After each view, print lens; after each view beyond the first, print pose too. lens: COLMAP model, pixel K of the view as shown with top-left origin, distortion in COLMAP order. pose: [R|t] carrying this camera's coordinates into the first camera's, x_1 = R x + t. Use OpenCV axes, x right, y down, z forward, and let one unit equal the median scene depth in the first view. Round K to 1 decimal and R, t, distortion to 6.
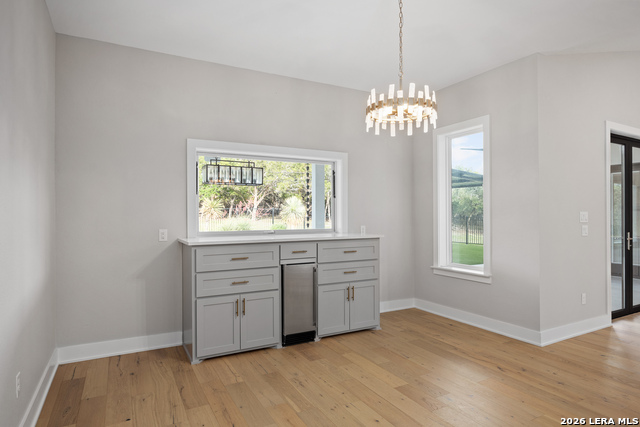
lens RADIAL K [[376.3, 0, 324.1], [0, 376.3, 212.3], [0, 0, 1]] dist [0.000279, 0.000191]
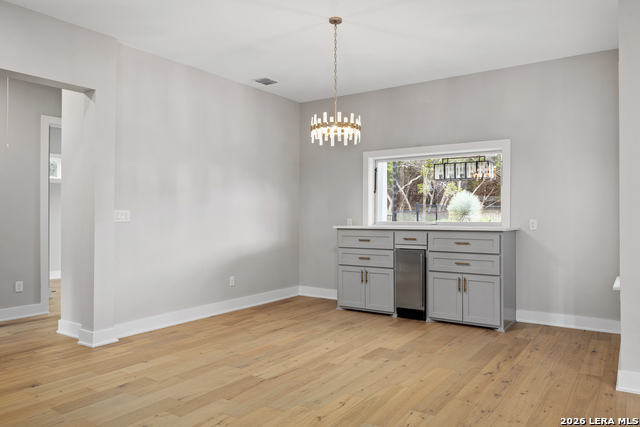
lens RADIAL K [[455.9, 0, 324.0], [0, 455.9, 217.8], [0, 0, 1]] dist [-0.005957, 0.000862]
pose [[0.451895, 0.006280, -0.892049, 1.039368], [0.004875, 0.999943, 0.009509, 0.024856], [0.892058, -0.008645, 0.451839, 0.129698]]
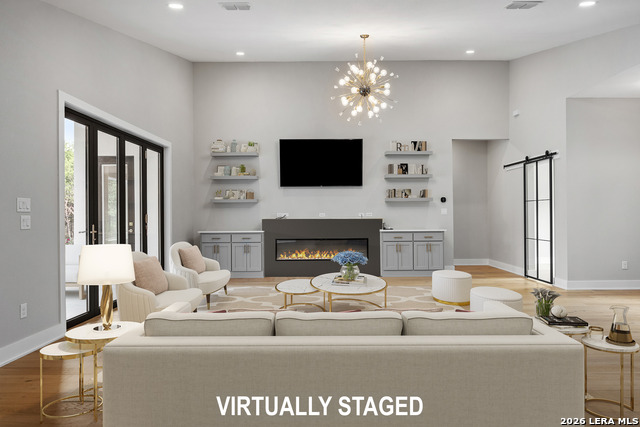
lens RADIAL K [[430.2, 0, 318.5], [0, 430.2, 212.5], [0, 0, 1]] dist [-0.003462, -0.000493]
pose [[0.491048, -0.001858, 0.871131, 0.233563], [0.002482, 0.999997, 0.000734, 0.031087], [-0.871129, 0.001801, 0.491051, 0.043571]]
